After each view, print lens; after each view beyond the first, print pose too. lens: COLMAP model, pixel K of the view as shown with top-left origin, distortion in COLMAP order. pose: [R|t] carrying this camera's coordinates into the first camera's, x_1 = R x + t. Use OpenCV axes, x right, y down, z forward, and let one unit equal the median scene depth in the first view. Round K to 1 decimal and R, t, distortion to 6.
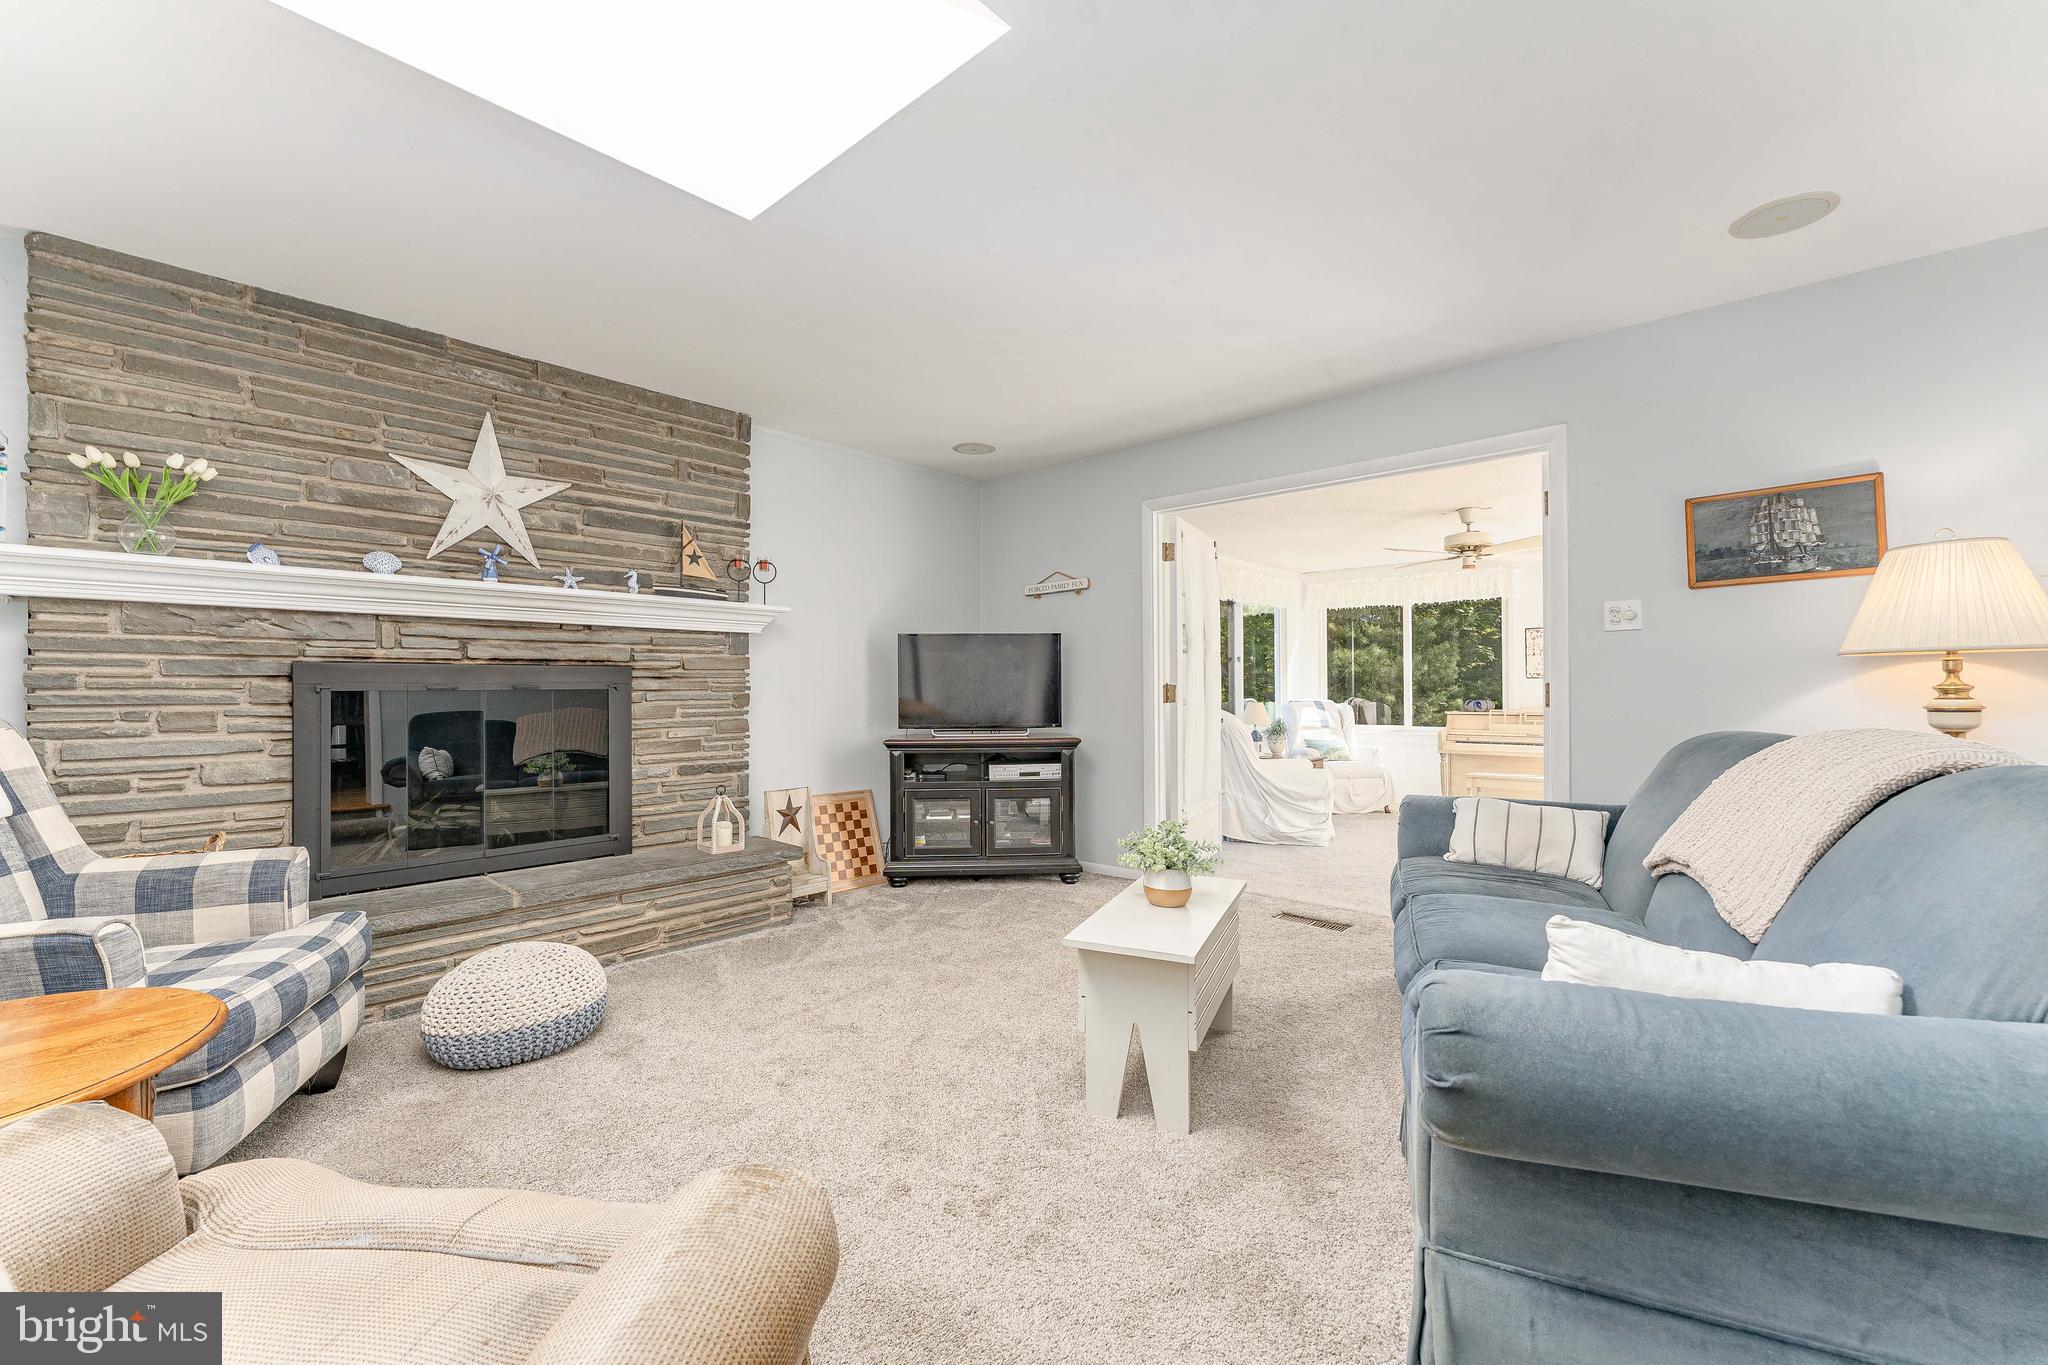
lens RADIAL K [[826.2, 0, 1021.1], [0, 826.2, 695.2], [0, 0, 1]] dist [-0.001148, -0.000578]
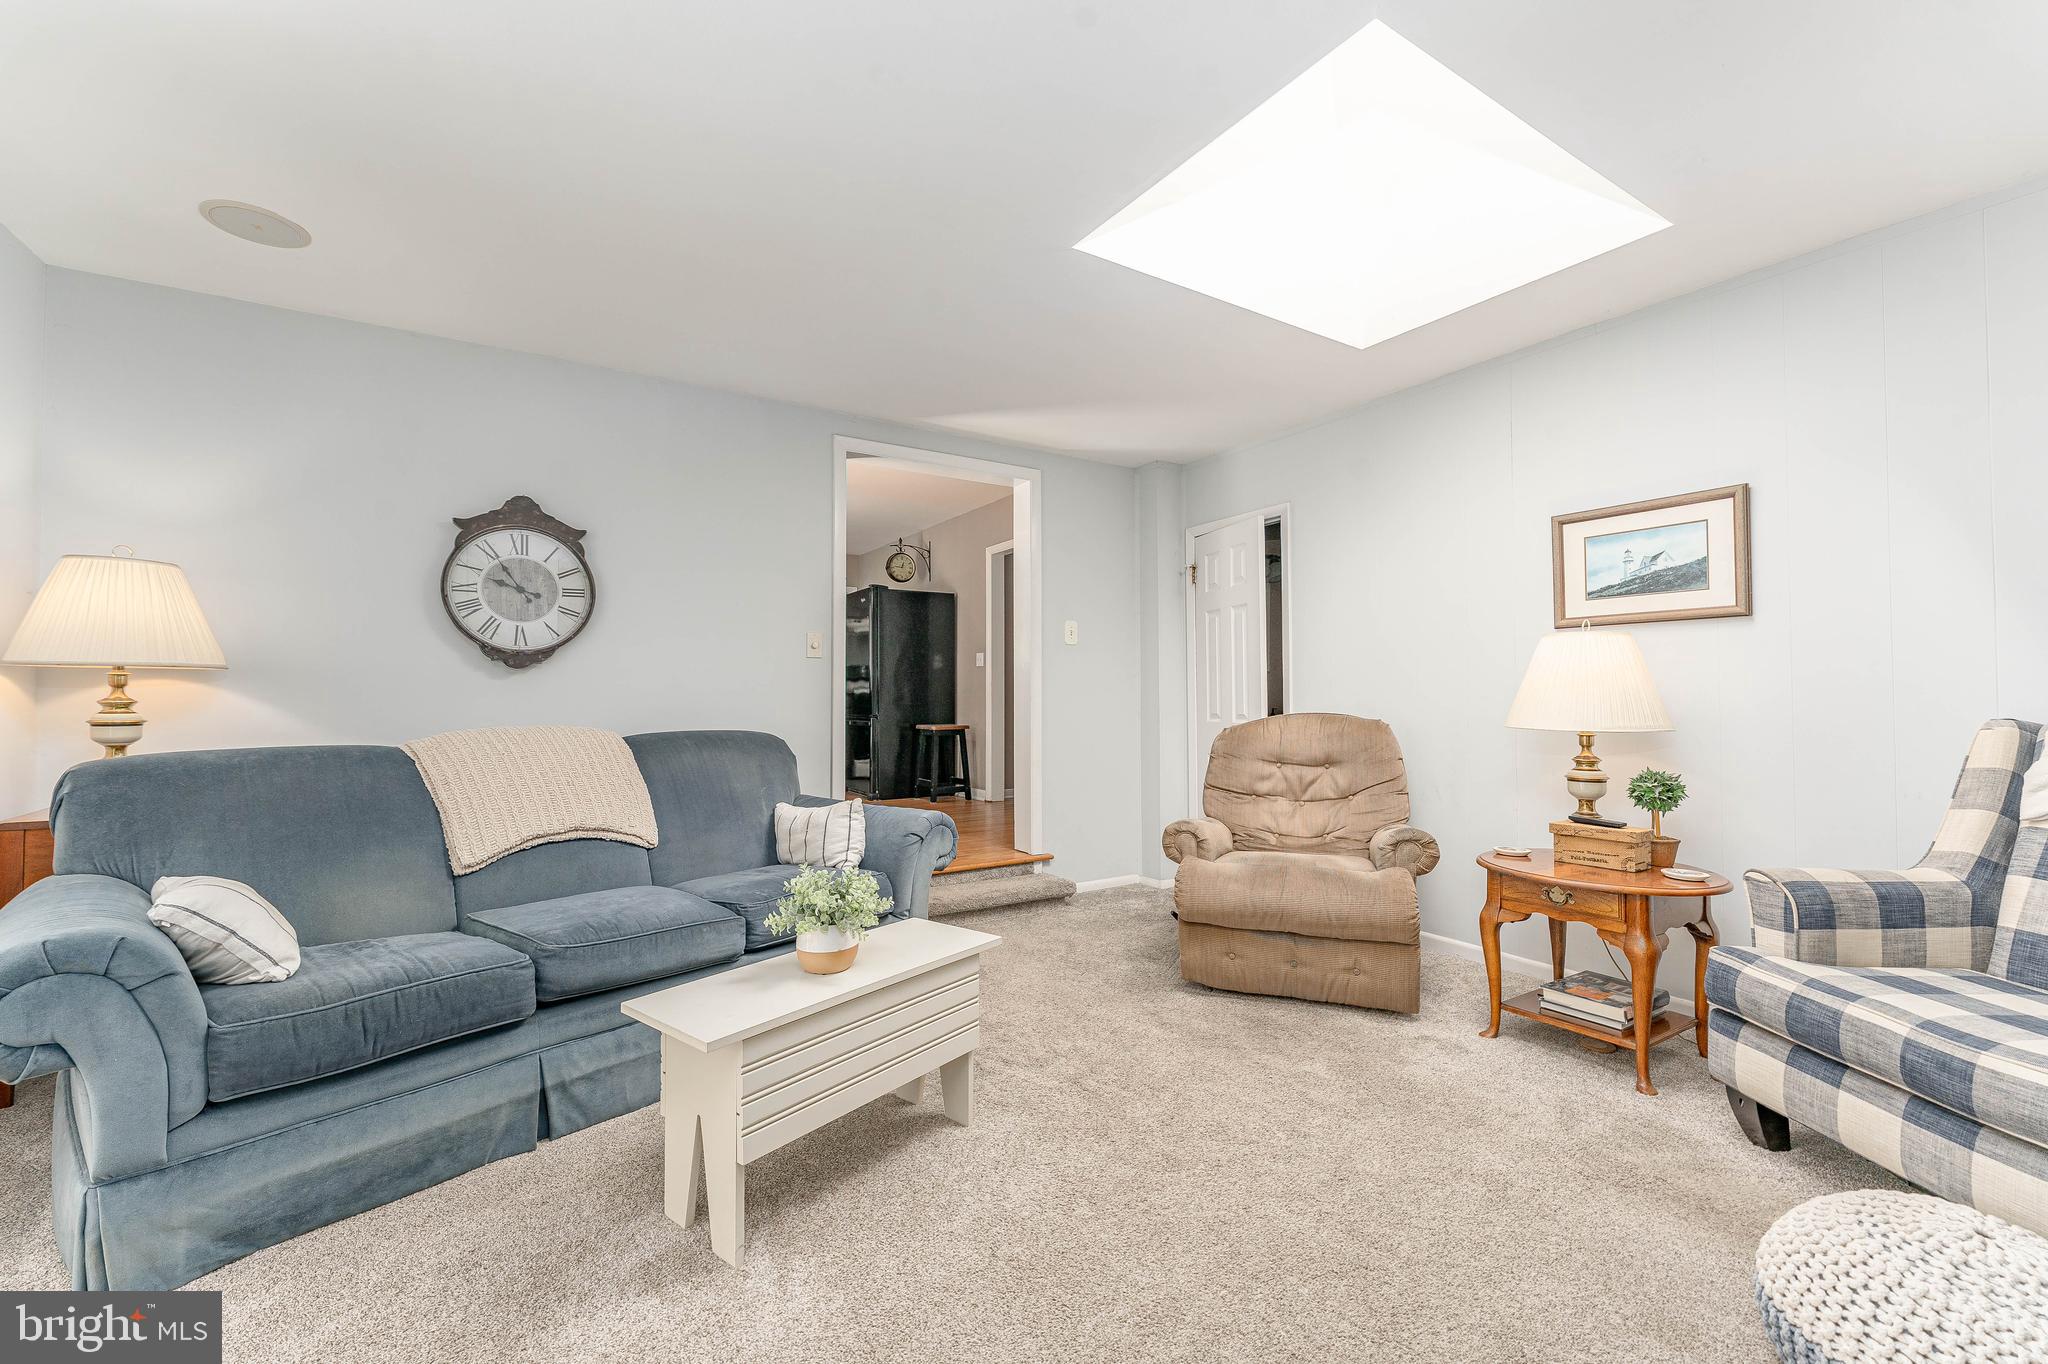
lens RADIAL K [[826.2, 0, 1020.2], [0, 826.2, 688.9], [0, 0, 1]] dist [-0.001148, -0.000578]
pose [[-0.964606, 0.008020, 0.263574, -0.146643], [0.007642, 0.999968, -0.002458, -0.010019], [-0.263585, -0.000357, -0.964636, 1.173774]]
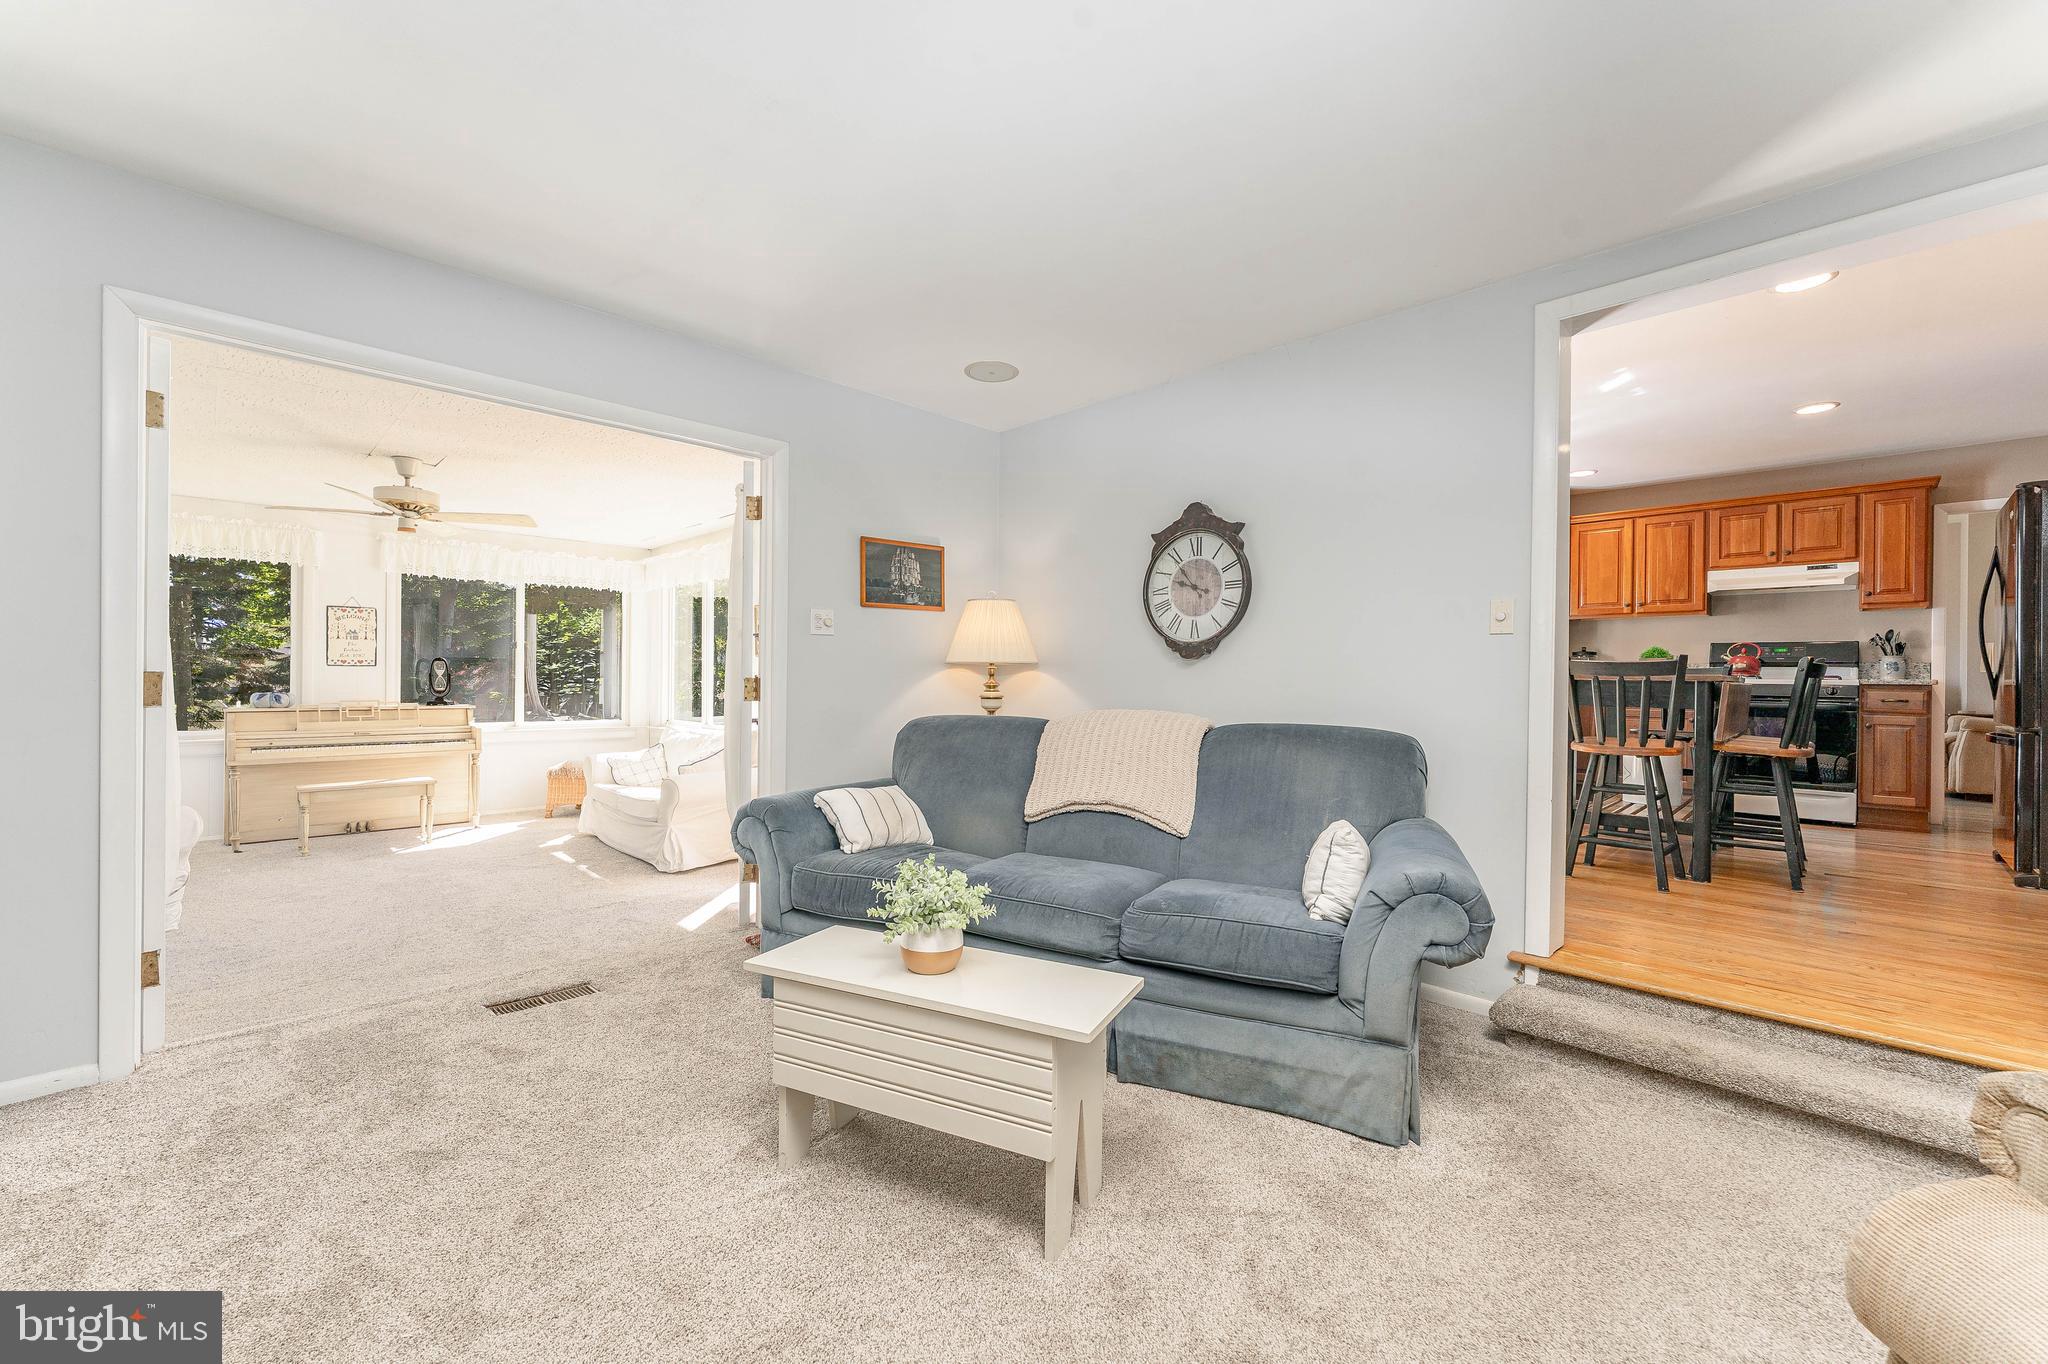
lens RADIAL K [[826.2, 0, 1025.5], [0, 826.2, 683.3], [0, 0, 1]] dist [-0.001148, -0.000578]
pose [[0.048279, -0.002831, 0.998830, -0.402242], [-0.000545, 0.999996, 0.002860, -0.011442], [-0.998834, -0.000682, 0.048277, 0.589505]]
